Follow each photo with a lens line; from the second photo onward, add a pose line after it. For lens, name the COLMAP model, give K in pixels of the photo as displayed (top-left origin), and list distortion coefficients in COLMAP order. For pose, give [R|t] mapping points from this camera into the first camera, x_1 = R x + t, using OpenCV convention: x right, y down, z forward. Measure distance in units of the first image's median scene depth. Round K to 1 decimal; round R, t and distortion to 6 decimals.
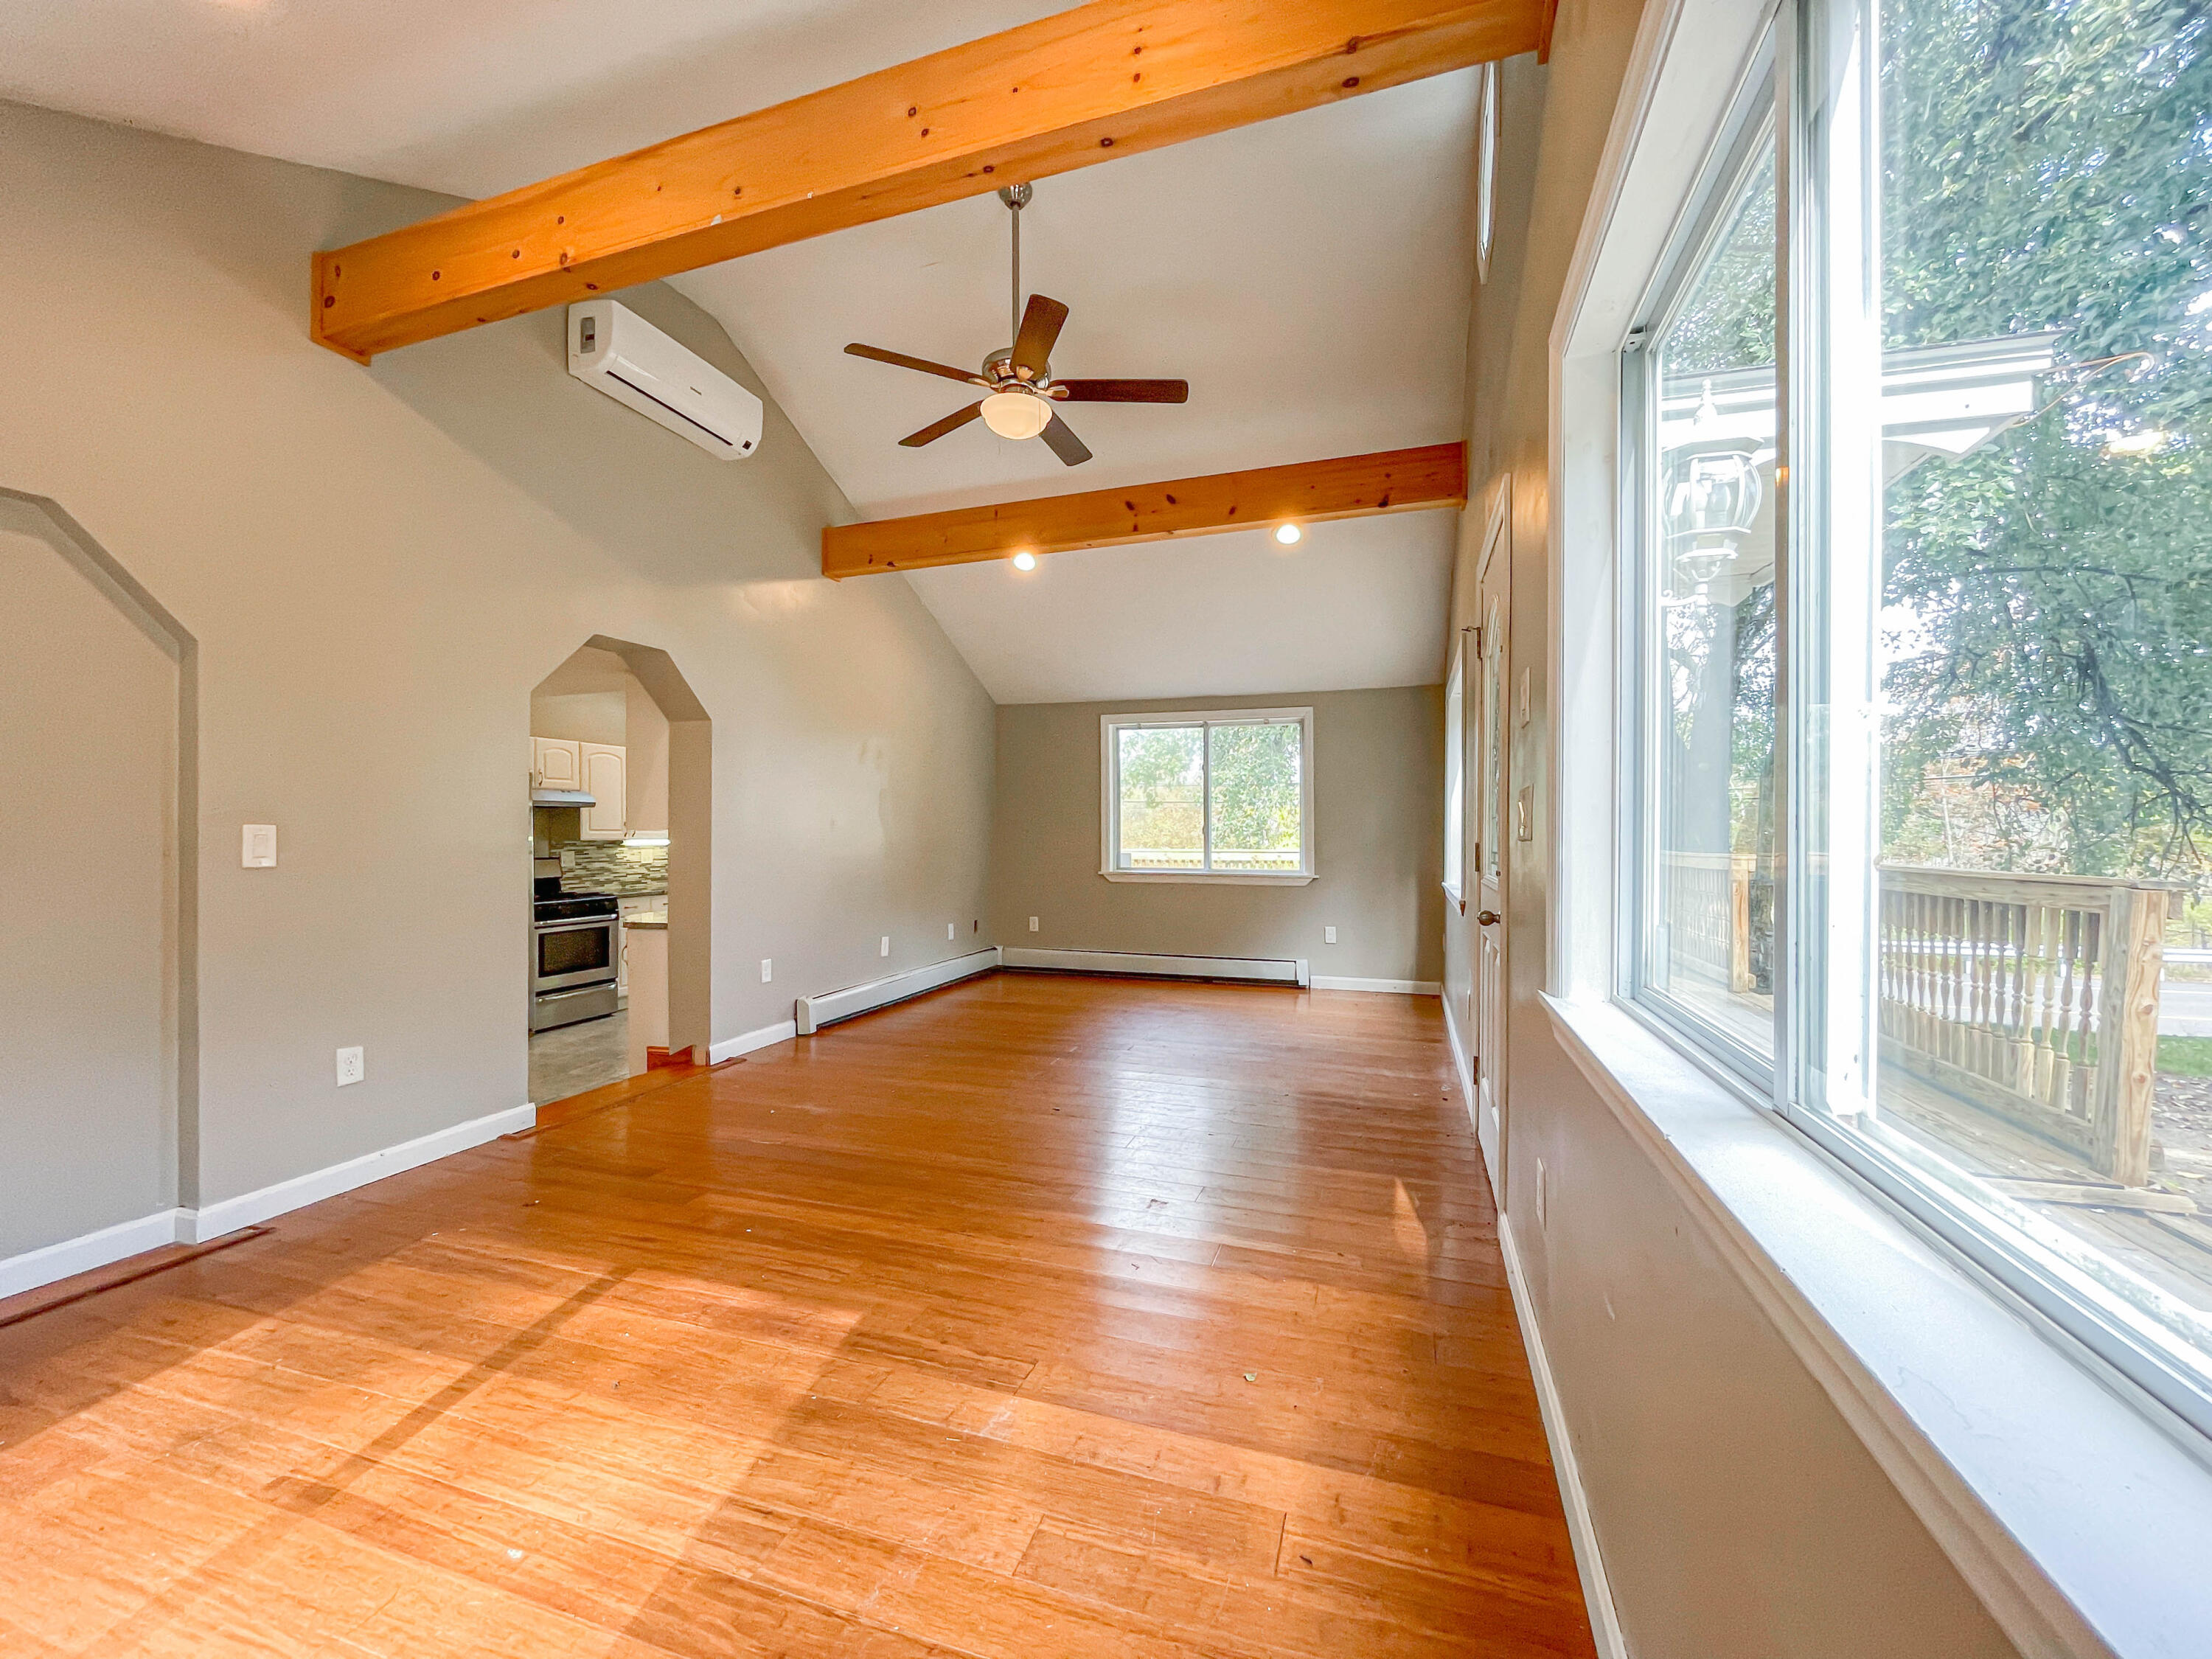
lens RADIAL K [[902.9, 0, 1096.5], [0, 902.9, 834.7], [0, 0, 1]] dist [-0.002494, 0.001372]
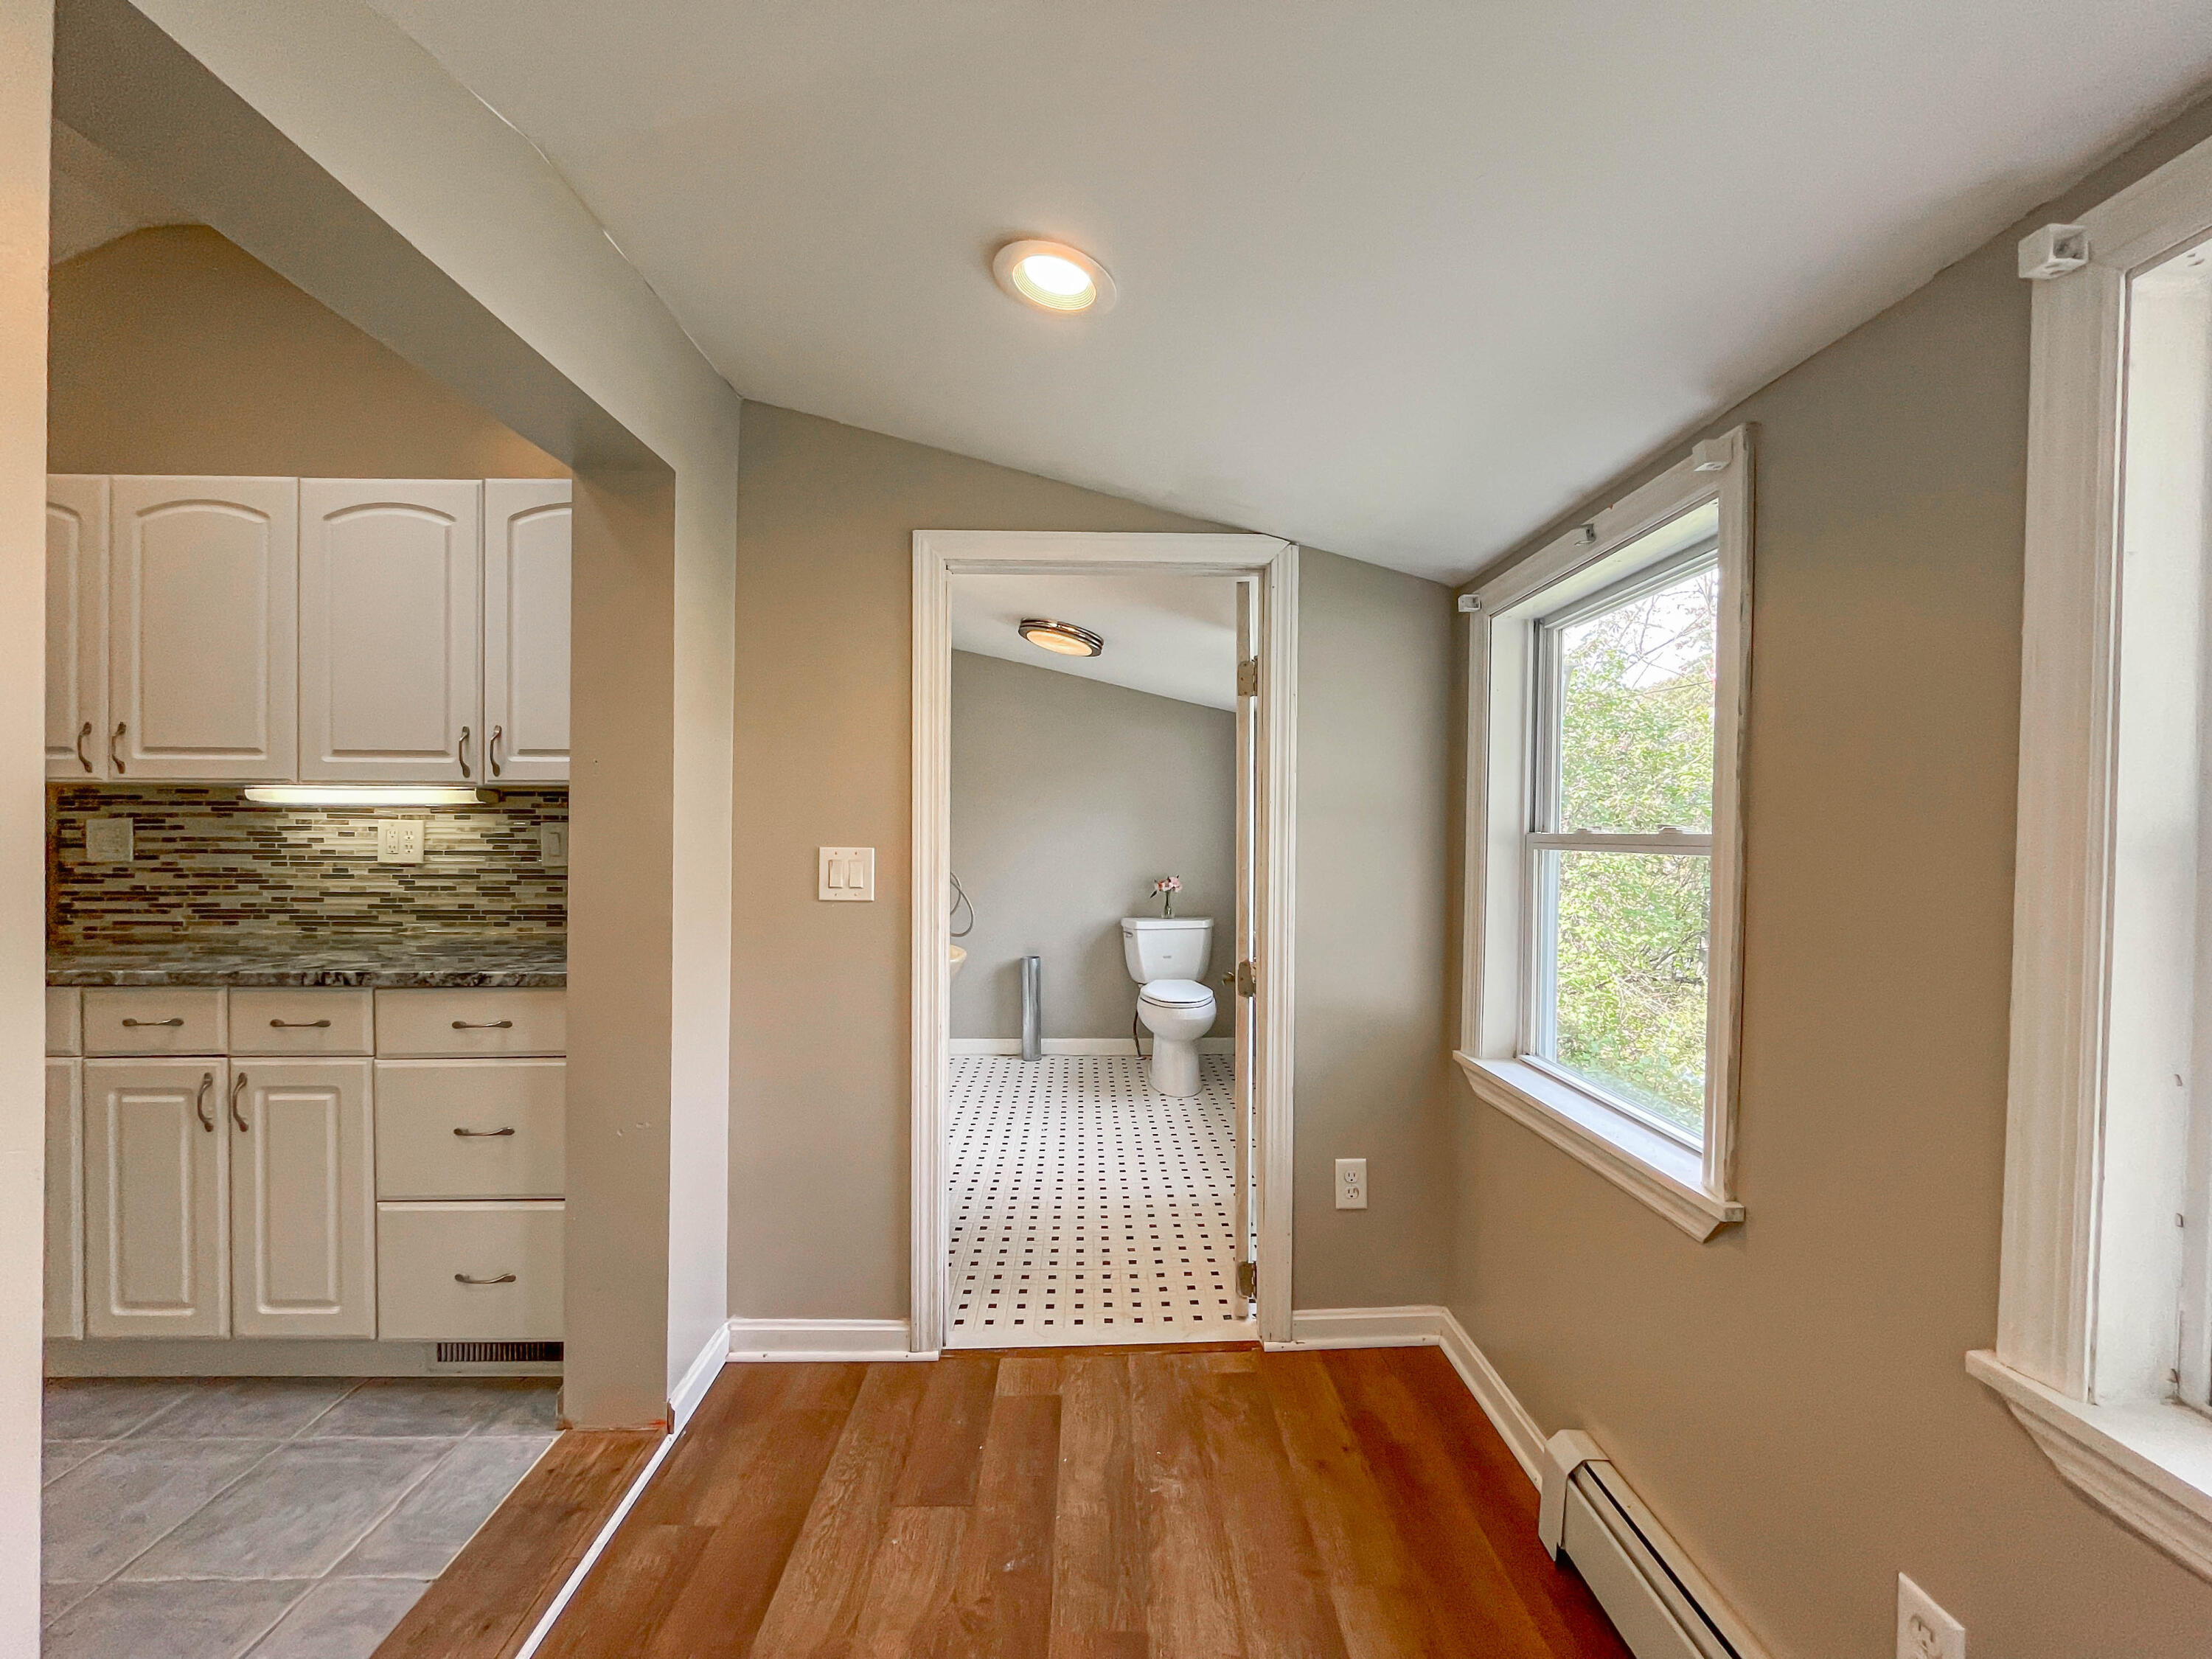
lens RADIAL K [[902.9, 0, 1102.7], [0, 902.9, 834.8], [0, 0, 1]] dist [-0.002494, 0.001372]
pose [[0.339371, 0.009823, -0.940601, -0.121044], [-0.007196, 0.999943, 0.007846, 0.018419], [0.940625, 0.004106, 0.339423, 1.192397]]
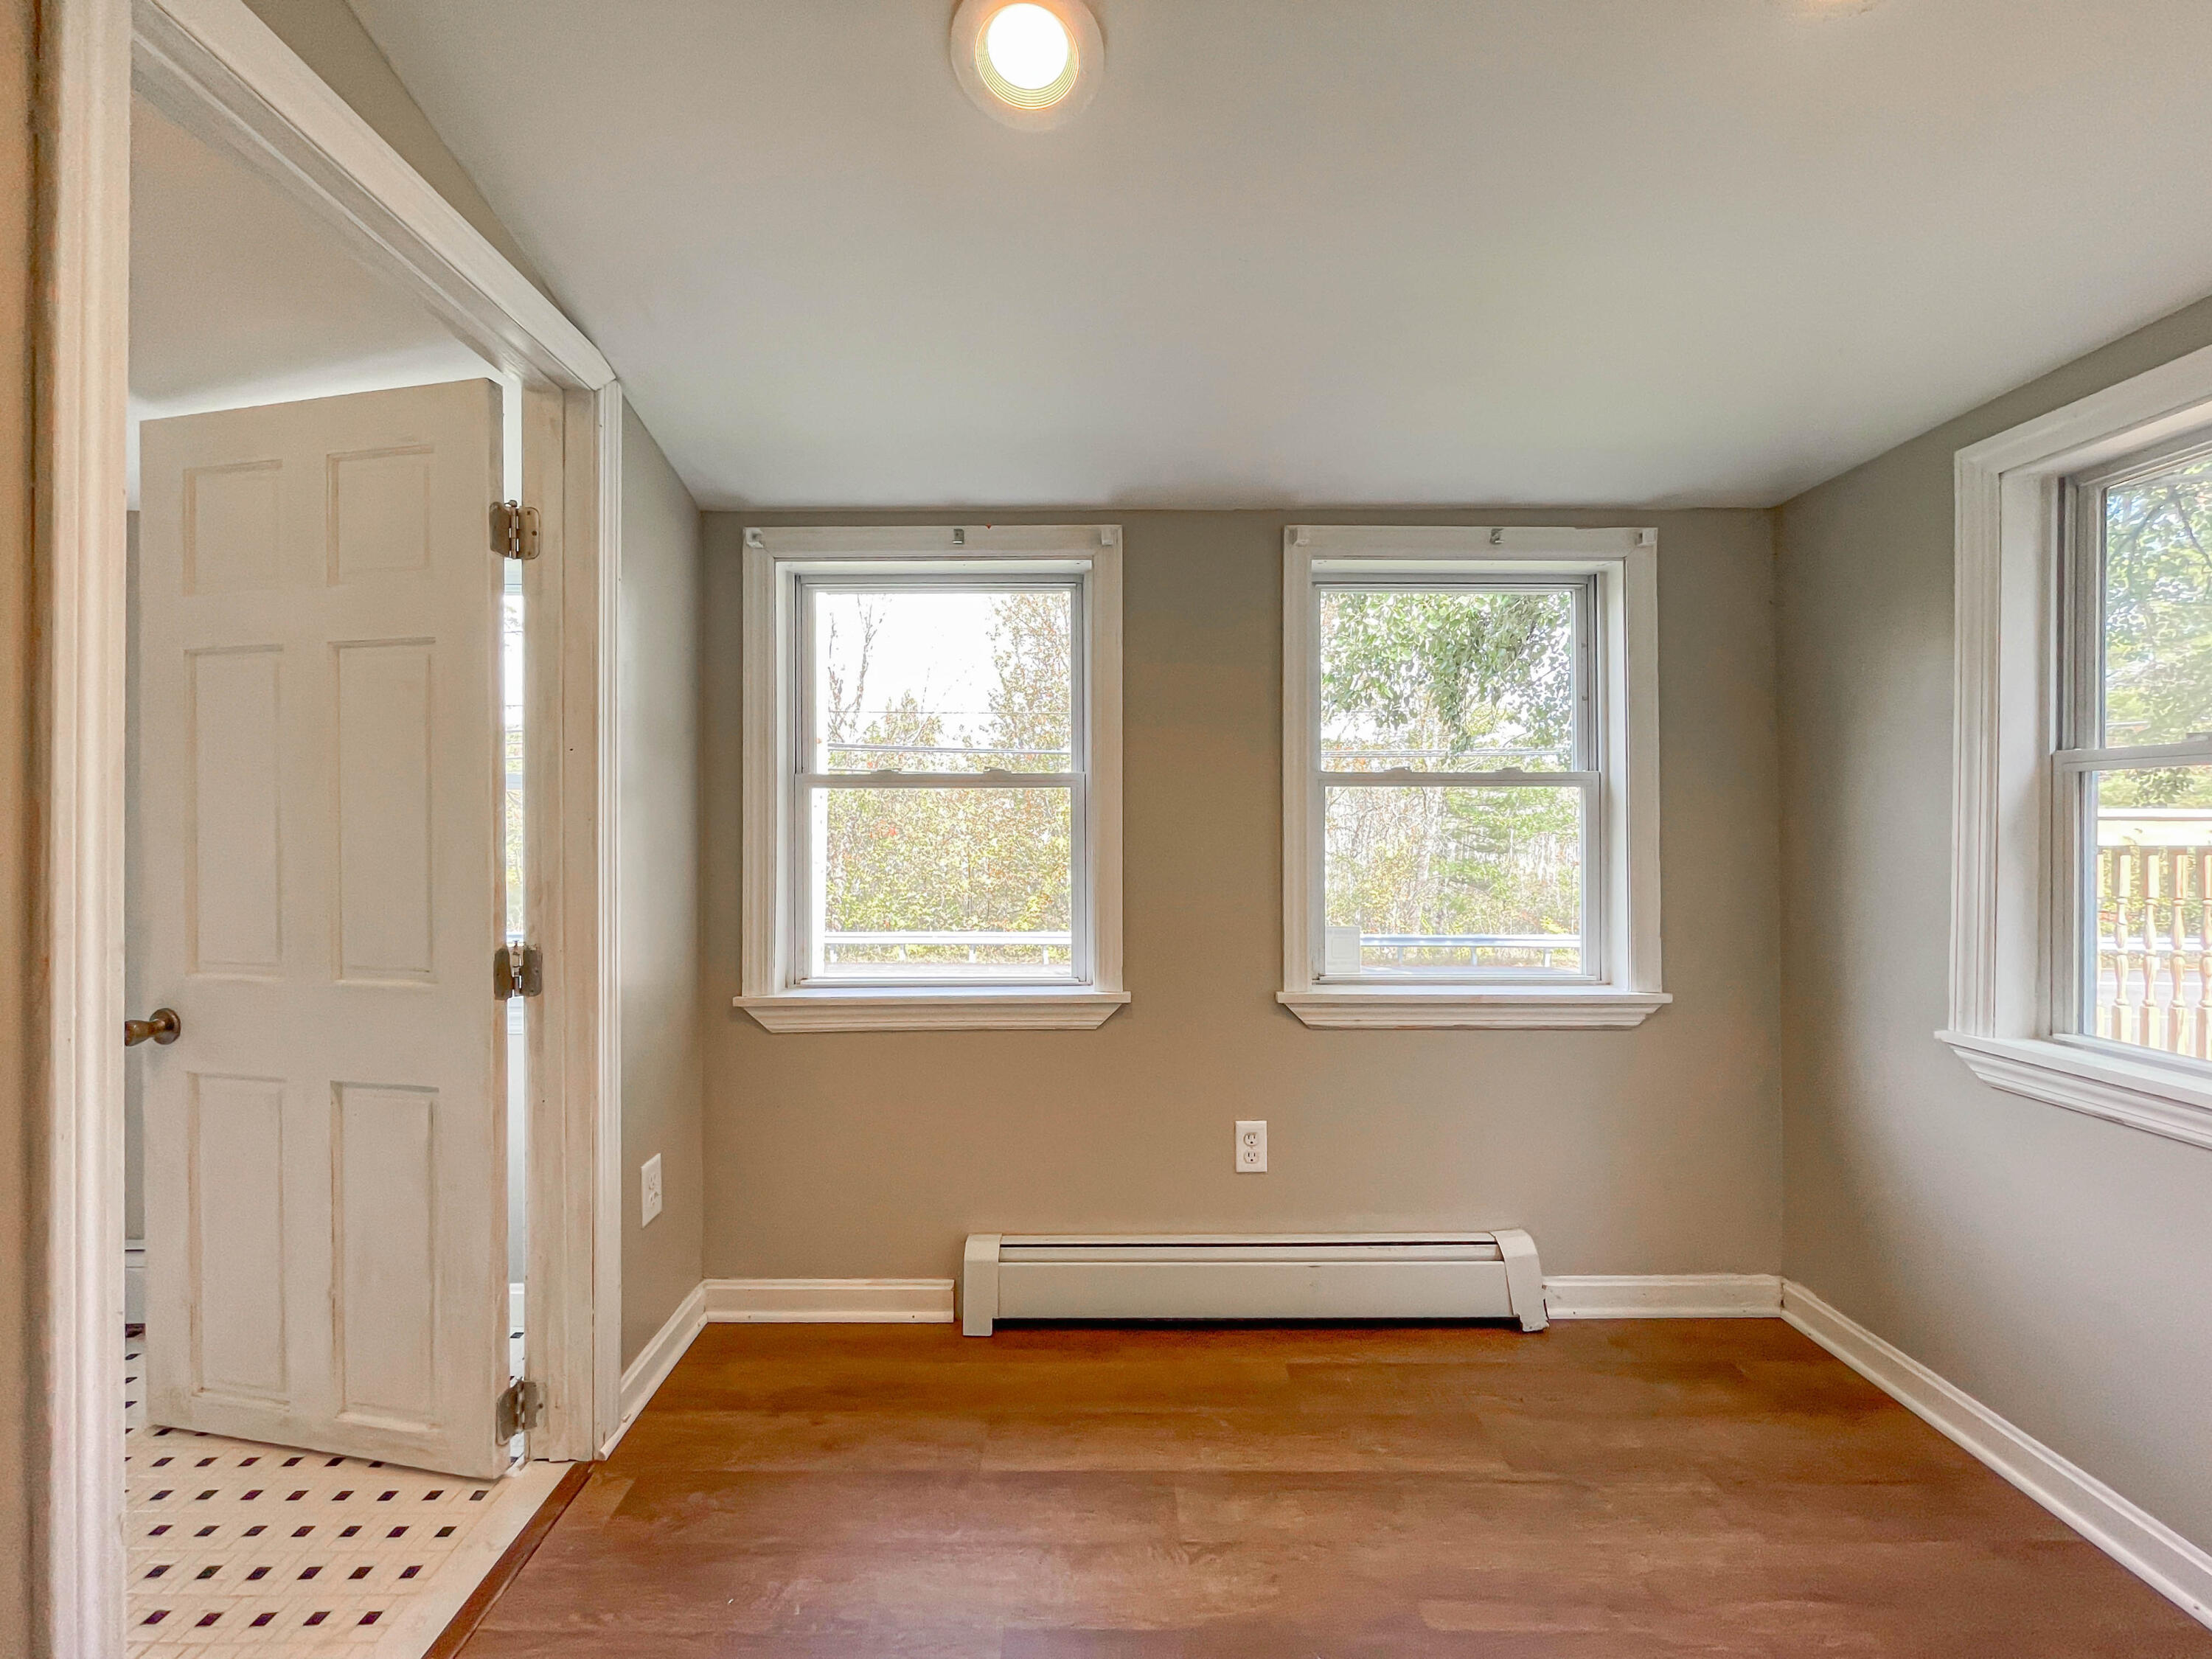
lens RADIAL K [[902.9, 0, 1101.5], [0, 902.9, 822.7], [0, 0, 1]] dist [-0.002494, 0.001372]
pose [[0.943813, 0.000764, 0.330480, -0.328766], [0.000274, 0.999995, -0.003096, 0.035566], [-0.330481, 0.003013, 0.943808, 1.101705]]
